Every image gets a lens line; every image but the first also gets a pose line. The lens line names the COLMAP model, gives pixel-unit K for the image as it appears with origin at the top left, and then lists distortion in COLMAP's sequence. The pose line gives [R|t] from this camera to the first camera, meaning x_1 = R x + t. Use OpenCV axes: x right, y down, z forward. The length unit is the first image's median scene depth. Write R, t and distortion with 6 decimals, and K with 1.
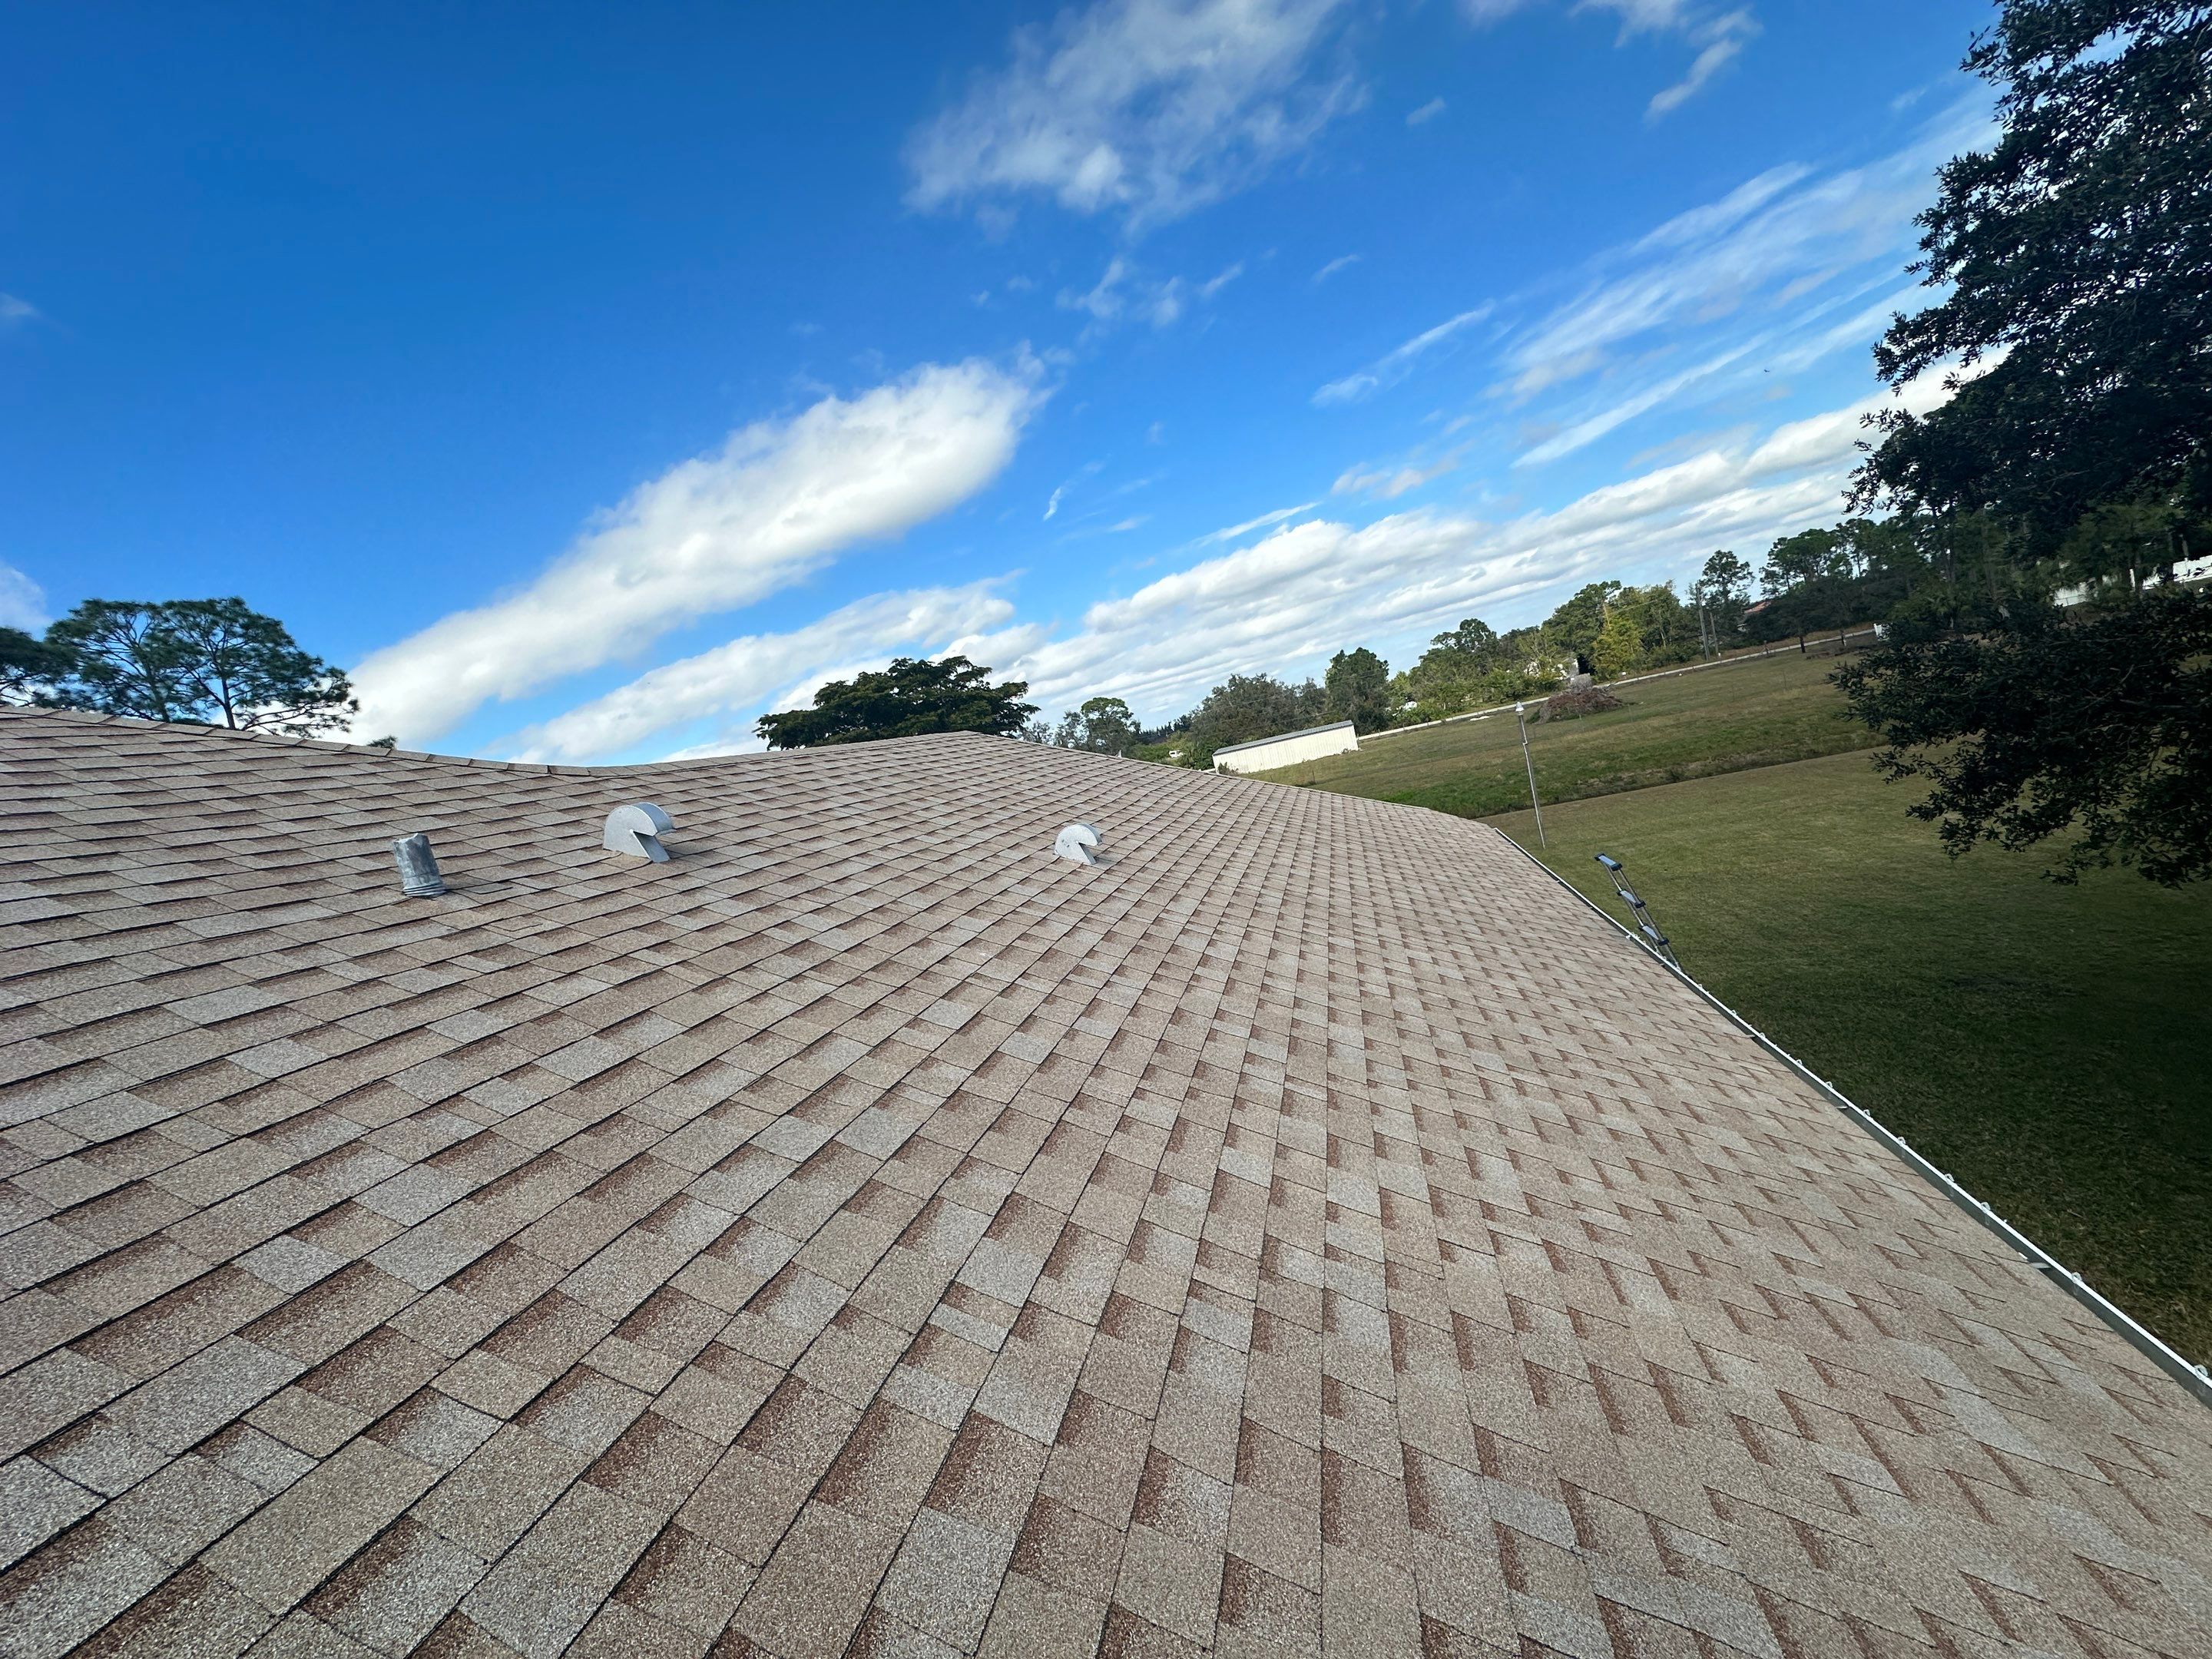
lens RADIAL K [[884.9, 0, 1106.7], [0, 884.9, 831.0], [0, 0, 1]] dist [-0.003425, 0.000524]
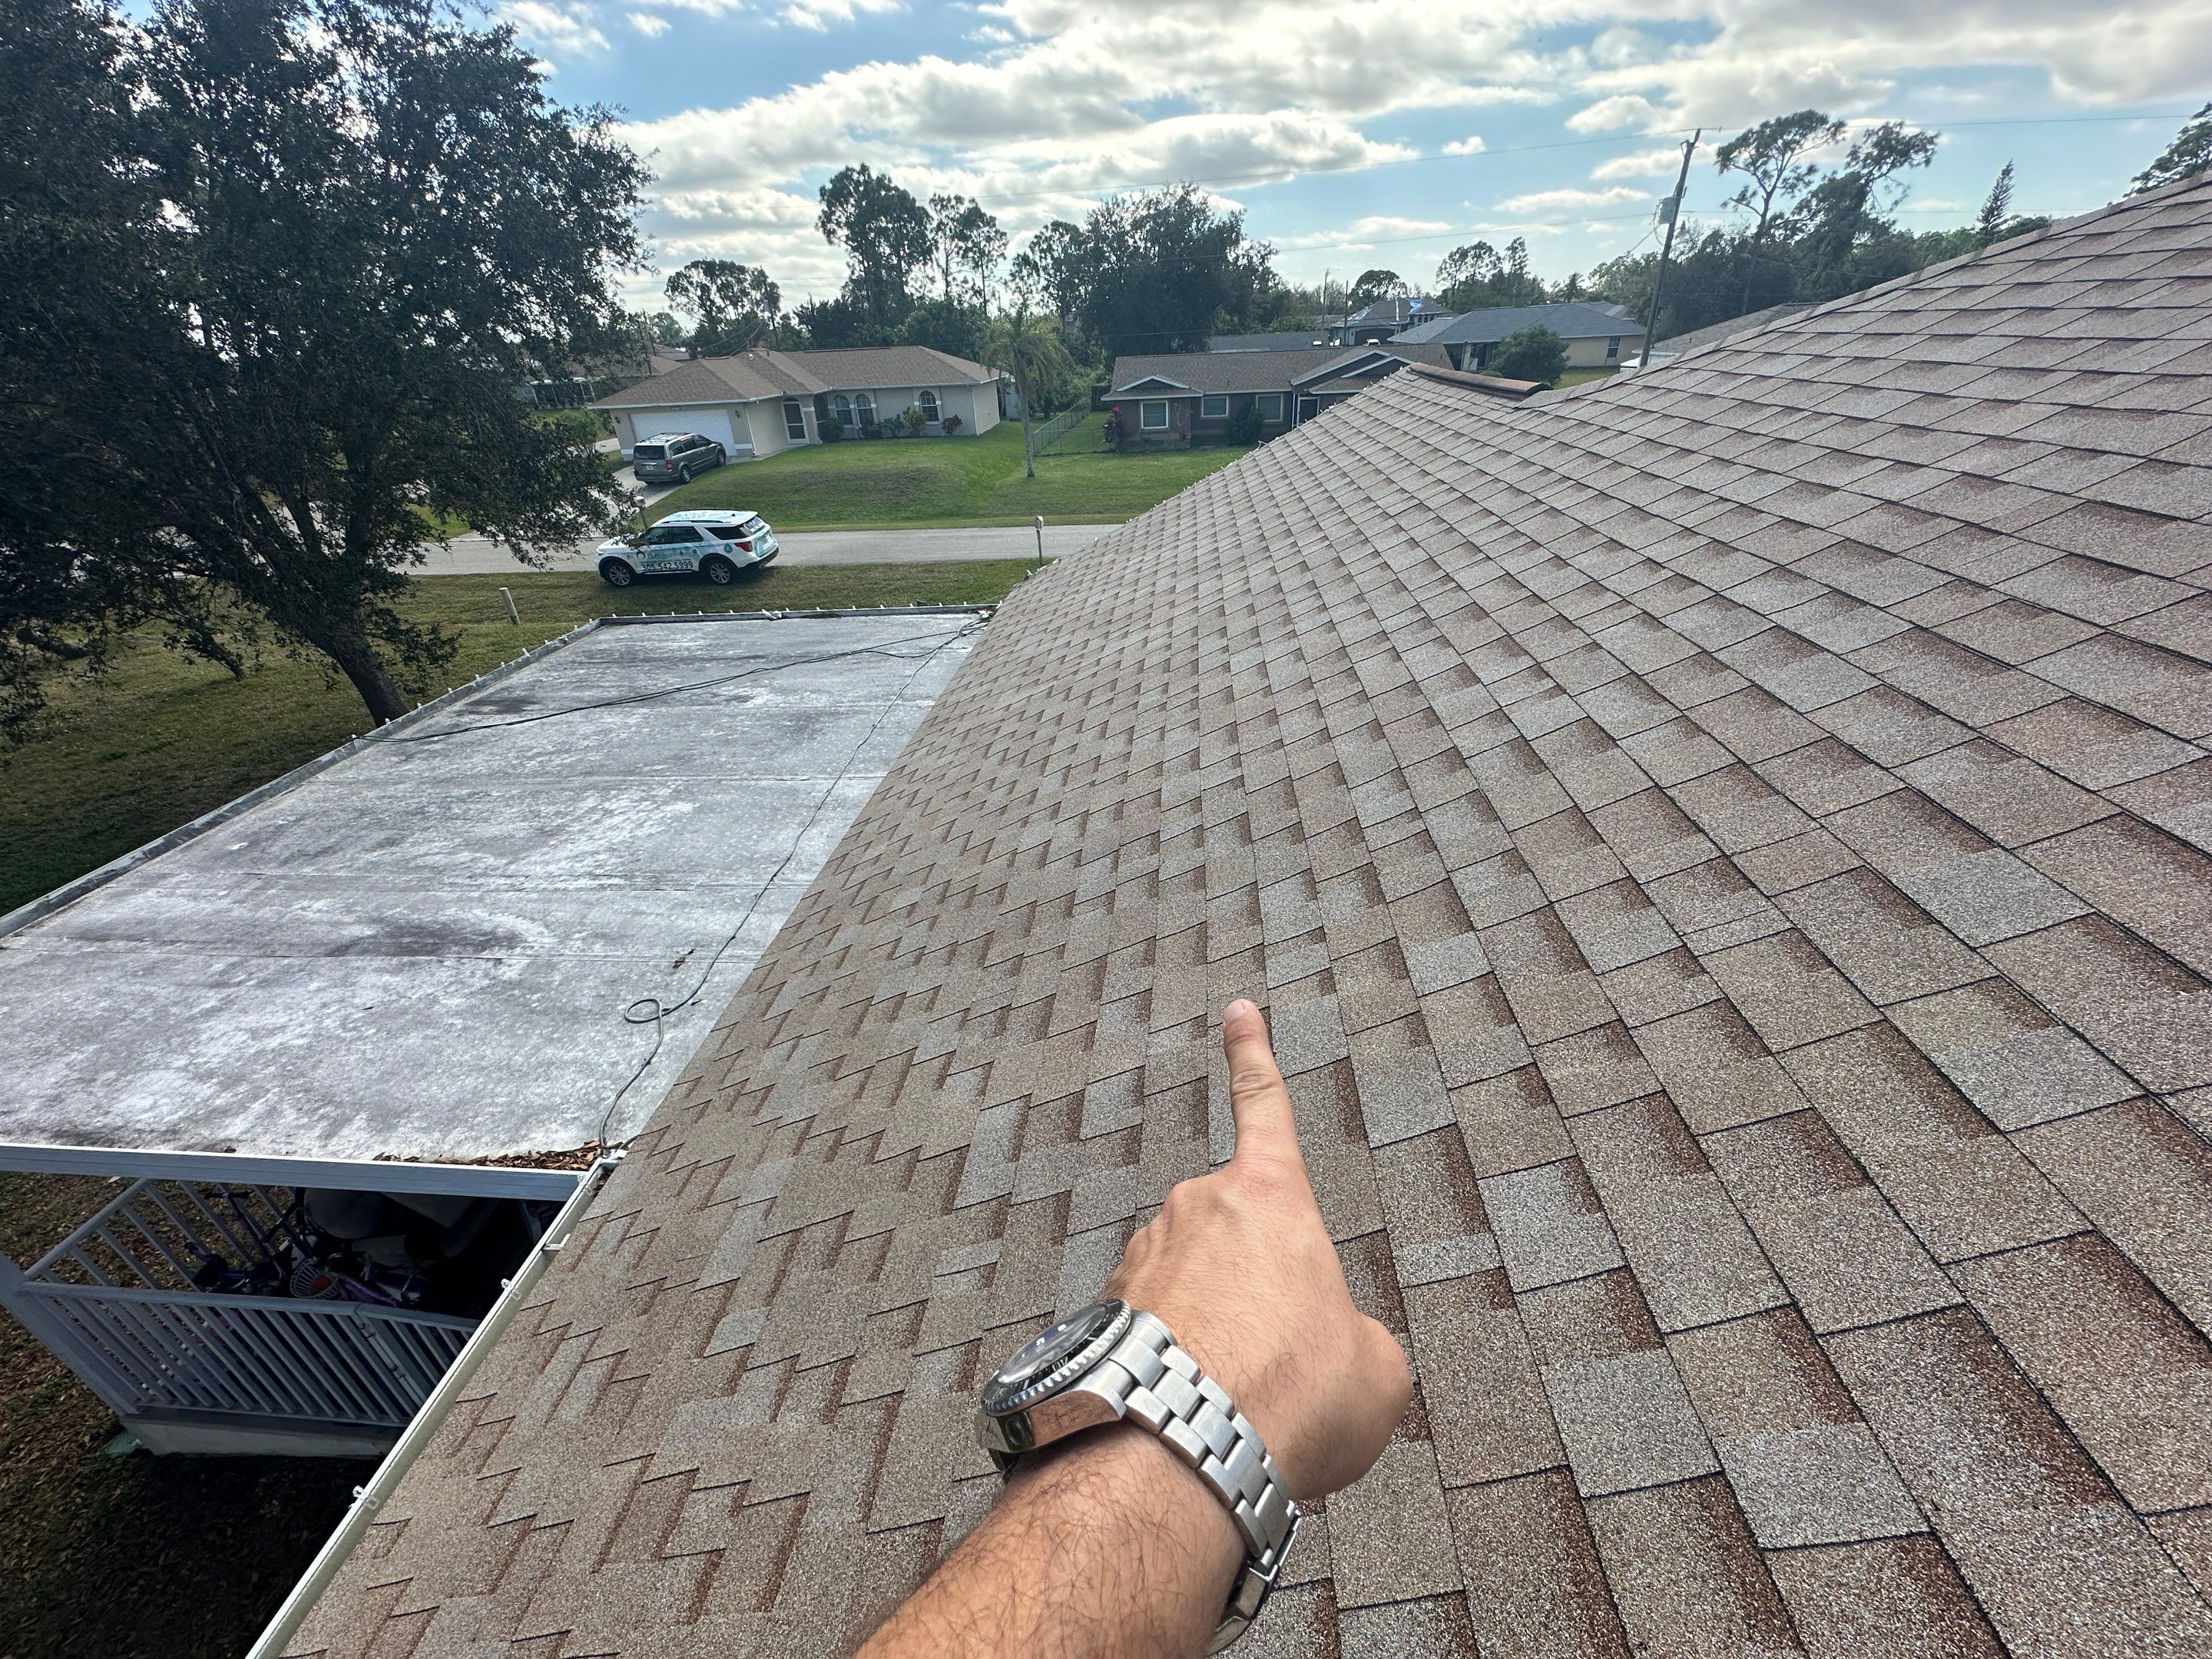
lens RADIAL K [[884.9, 0, 1104.2], [0, 884.9, 828.2], [0, 0, 1]] dist [-0.003425, 0.000524]
pose [[-0.951803, 0.306559, -0.009687, 0.029593], [0.244392, 0.777115, 0.579969, -0.013739], [0.185323, 0.549649, -0.814581, 0.110860]]
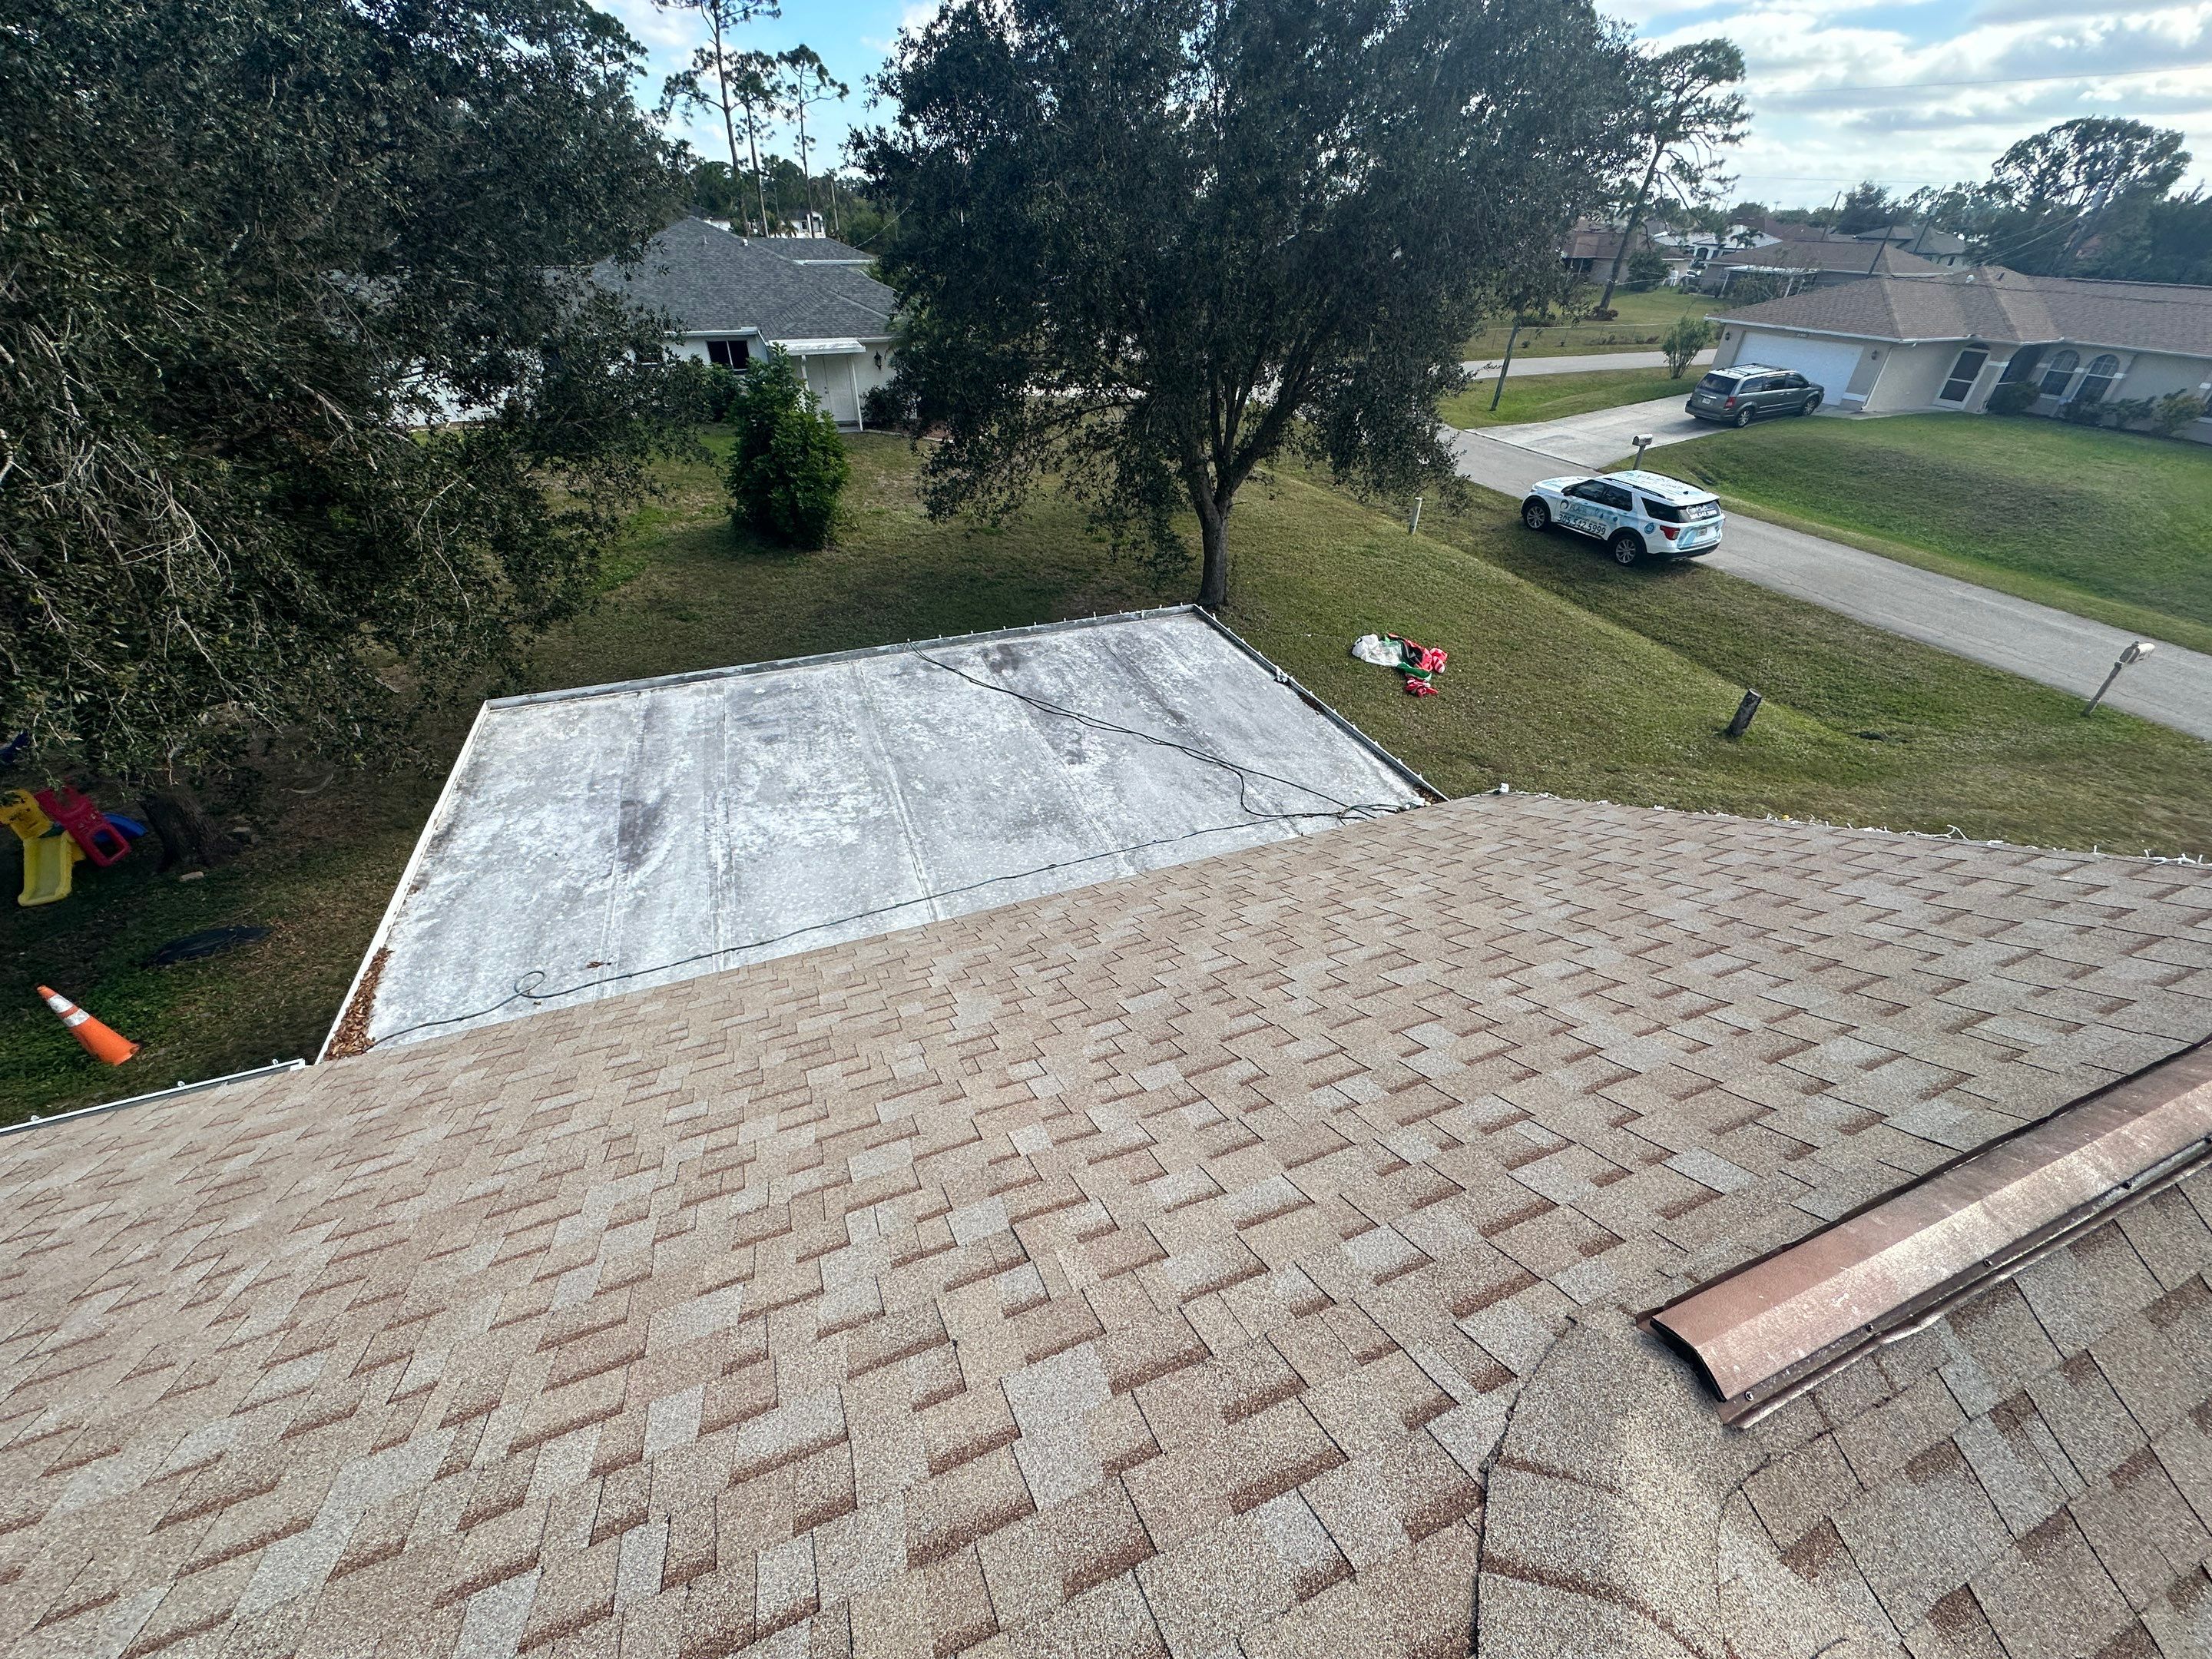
lens RADIAL K [[884.9, 0, 1107.7], [0, 884.9, 828.8], [0, 0, 1]] dist [-0.003425, 0.000524]
pose [[-0.579509, -0.280528, 0.765163, -0.072942], [0.182904, 0.870168, 0.457551, -0.016641], [-0.794176, 0.405107, -0.452960, -0.002550]]
